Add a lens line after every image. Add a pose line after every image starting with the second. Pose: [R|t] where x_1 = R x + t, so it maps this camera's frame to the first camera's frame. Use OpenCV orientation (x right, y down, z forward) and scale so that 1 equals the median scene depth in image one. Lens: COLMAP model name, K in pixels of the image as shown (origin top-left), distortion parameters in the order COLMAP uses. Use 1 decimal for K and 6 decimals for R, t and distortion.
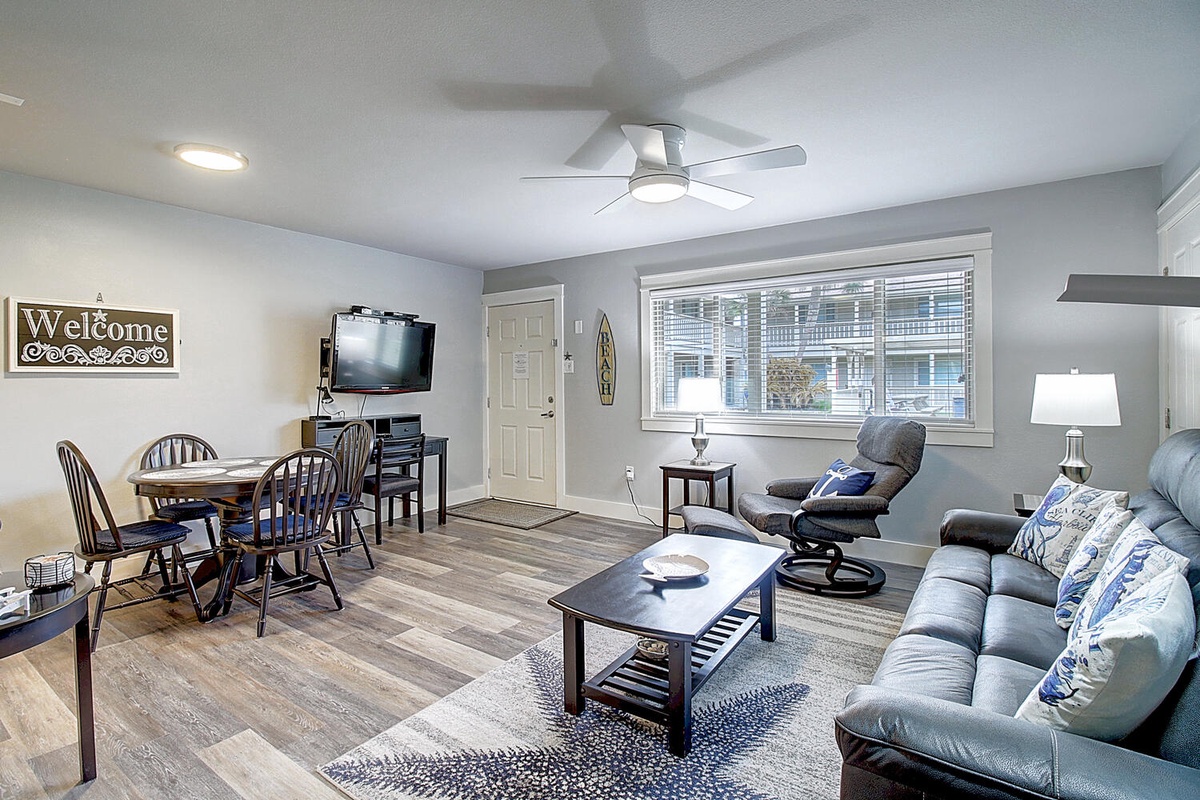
lens RADIAL K [[555.0, 0, 611.4], [0, 555.0, 383.6], [0, 0, 1]] dist [-0.019089, -0.002736]
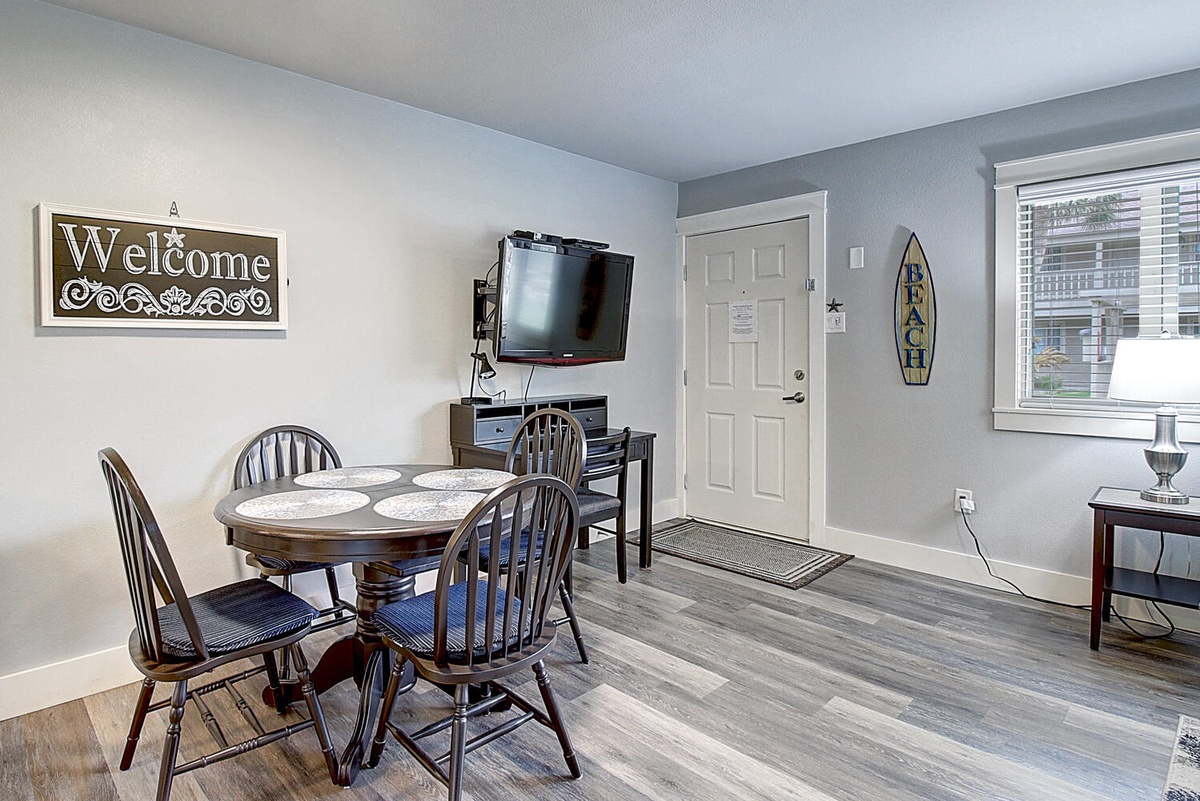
lens RADIAL K [[615.1, 0, 571.8], [0, 615.1, 362.9], [0, 0, 1]] dist [-0.012433, 0.000331]
pose [[0.979474, 0.005034, -0.201507, -0.278431], [-0.001876, 0.999872, 0.015861, 0.005796], [0.201561, -0.015157, 0.979359, 0.319229]]
